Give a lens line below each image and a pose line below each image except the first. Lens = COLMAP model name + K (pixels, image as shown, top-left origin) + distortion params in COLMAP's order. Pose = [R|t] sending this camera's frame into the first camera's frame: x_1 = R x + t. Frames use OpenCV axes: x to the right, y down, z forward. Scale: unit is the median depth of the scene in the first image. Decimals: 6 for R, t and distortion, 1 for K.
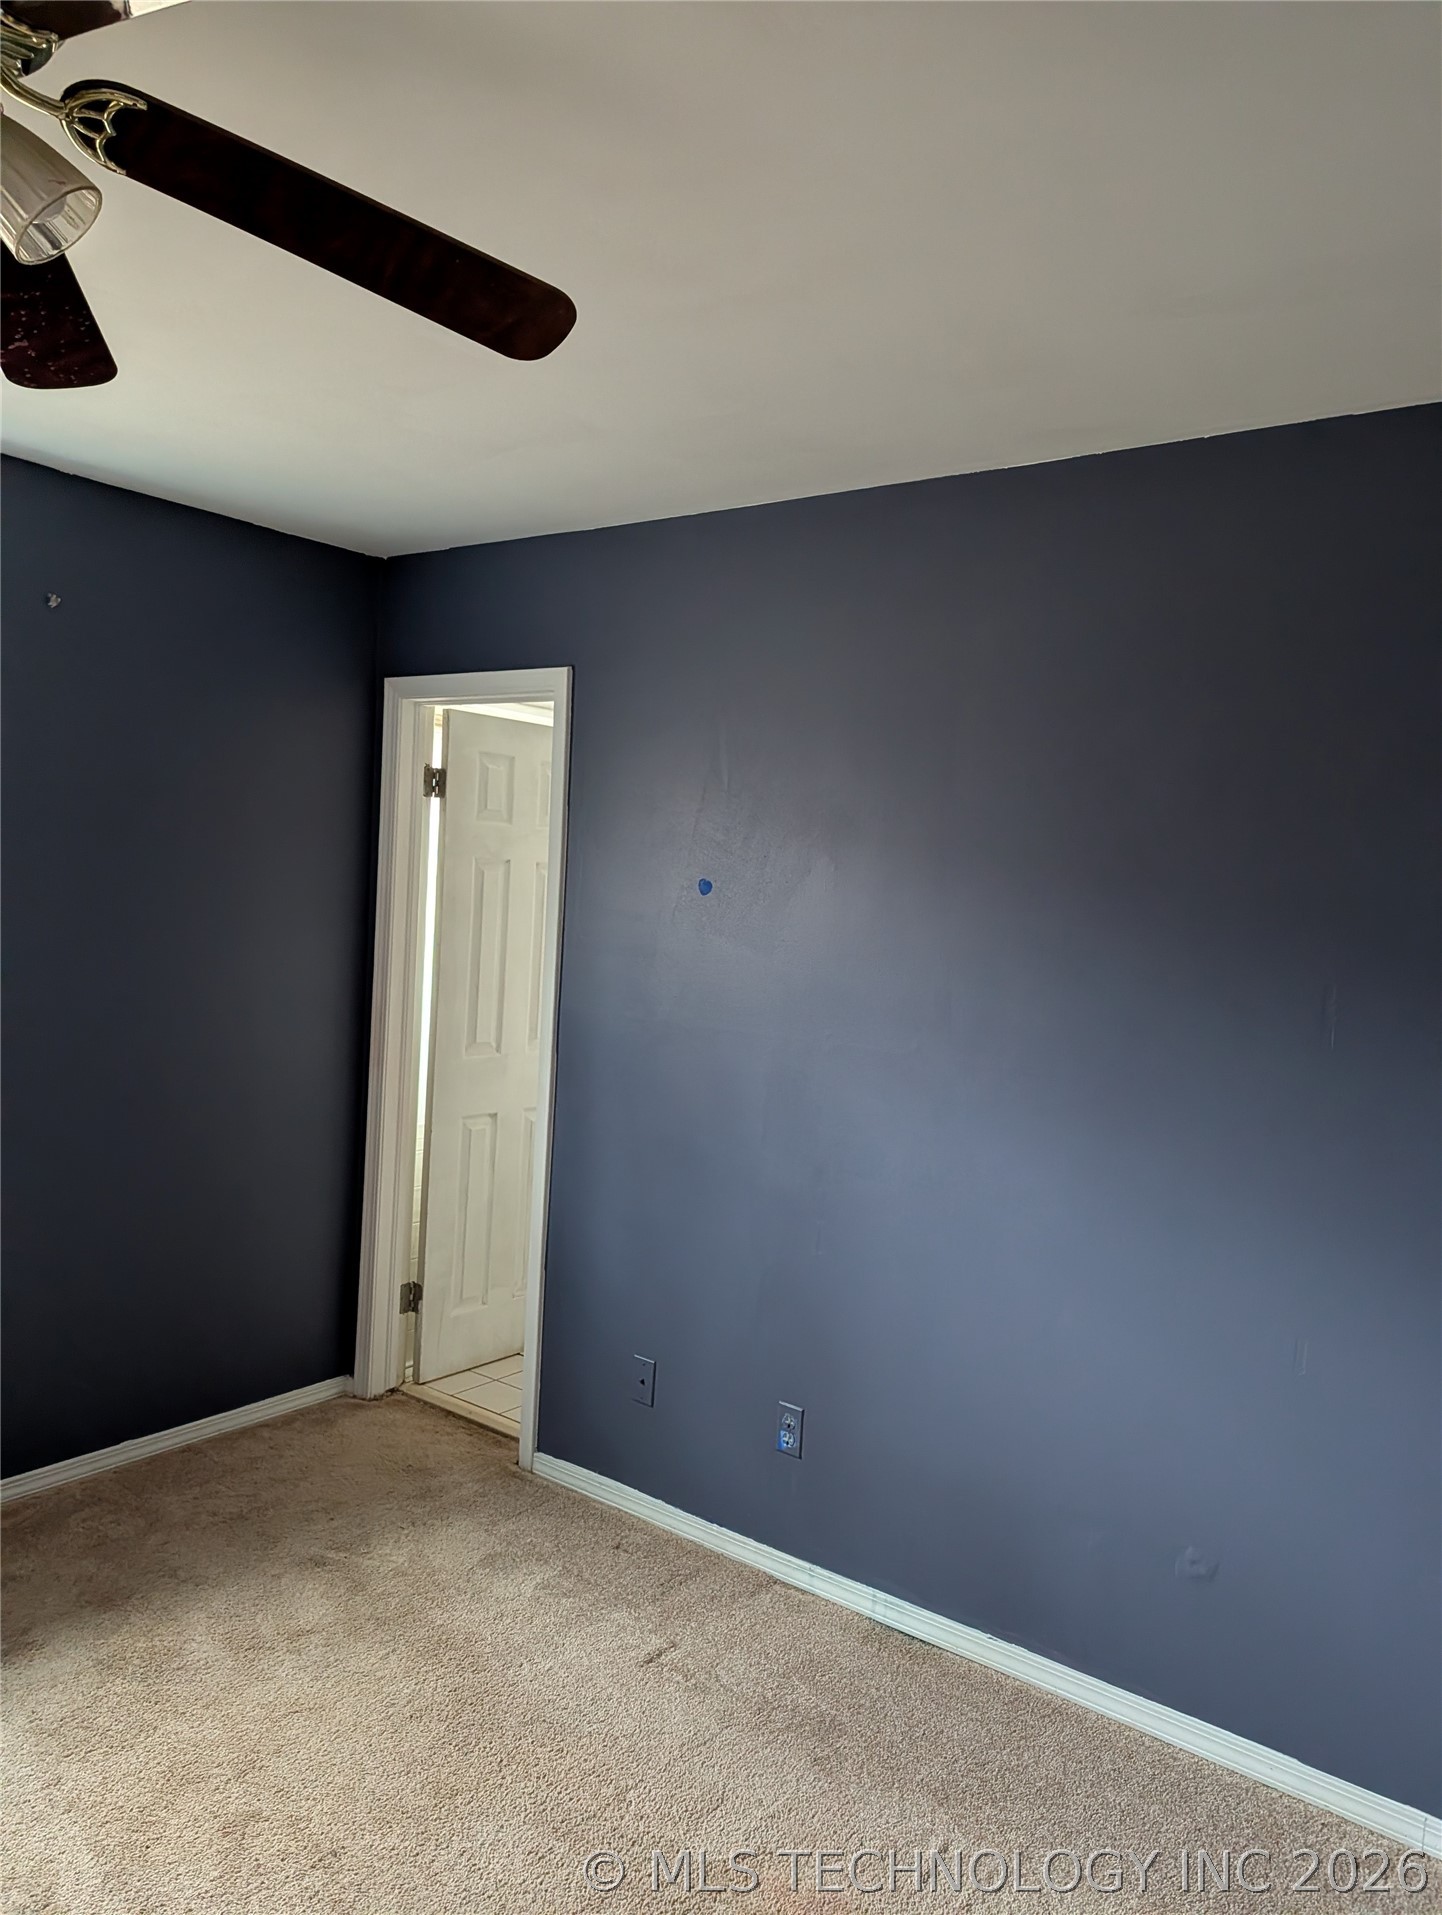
lens RADIAL K [[1376.1, 0, 718.4], [0, 1376.1, 977.3], [0, 0, 1]] dist [0.015120, -0.011112]
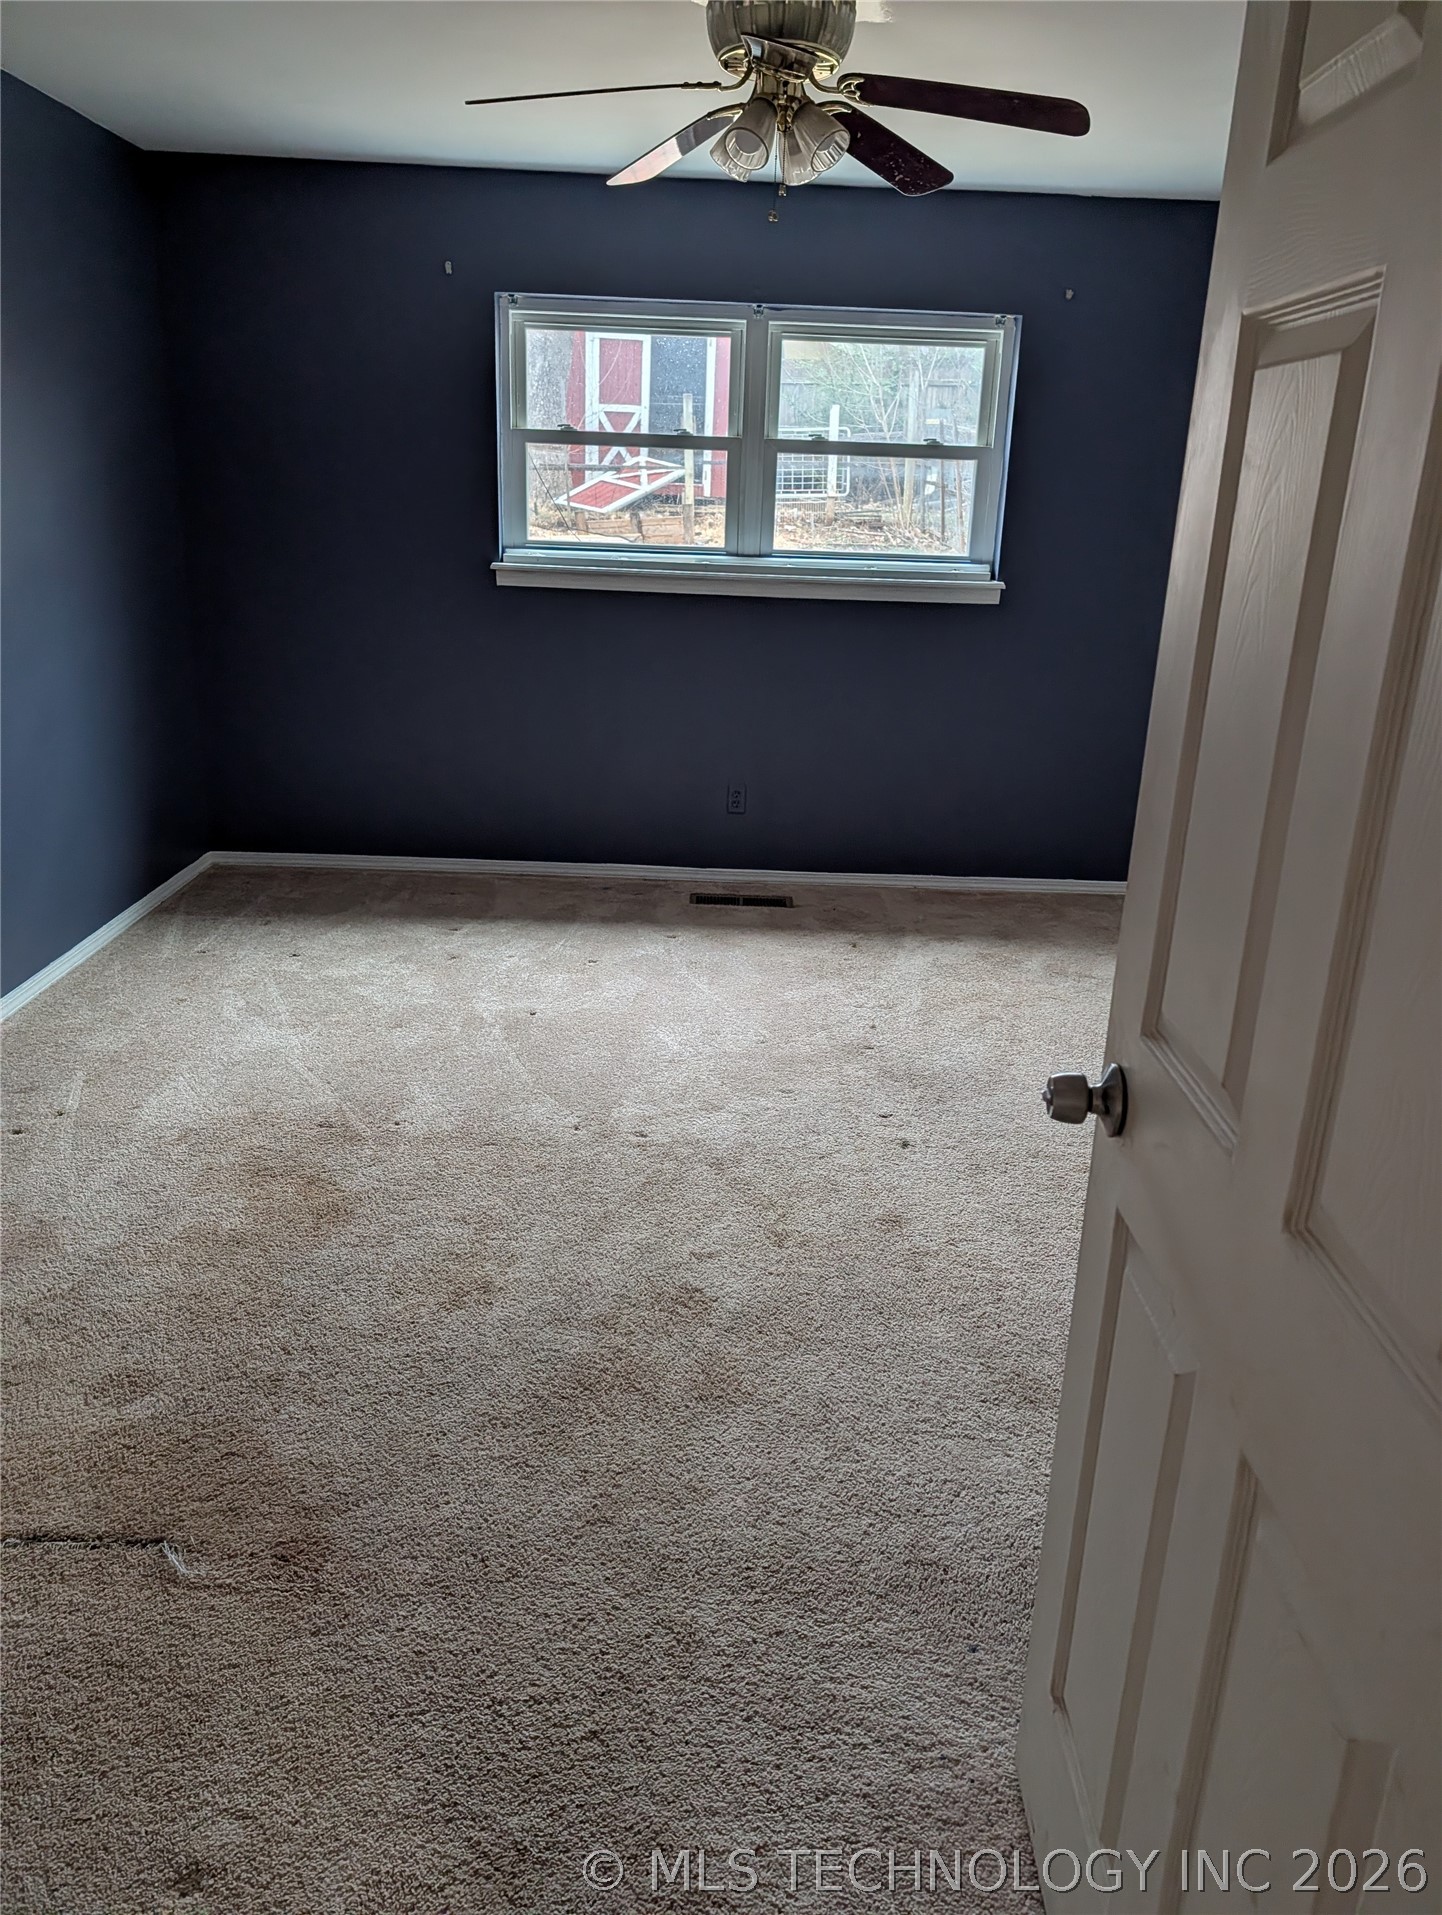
lens RADIAL K [[1376.1, 0, 718.4], [0, 1376.1, 977.3], [0, 0, 1]] dist [0.015120, -0.011112]
pose [[0.604689, 0.236313, -0.760597, 0.690870], [-0.060838, 0.965884, 0.251727, 0.104308], [0.794135, -0.105943, 0.598436, -0.316391]]
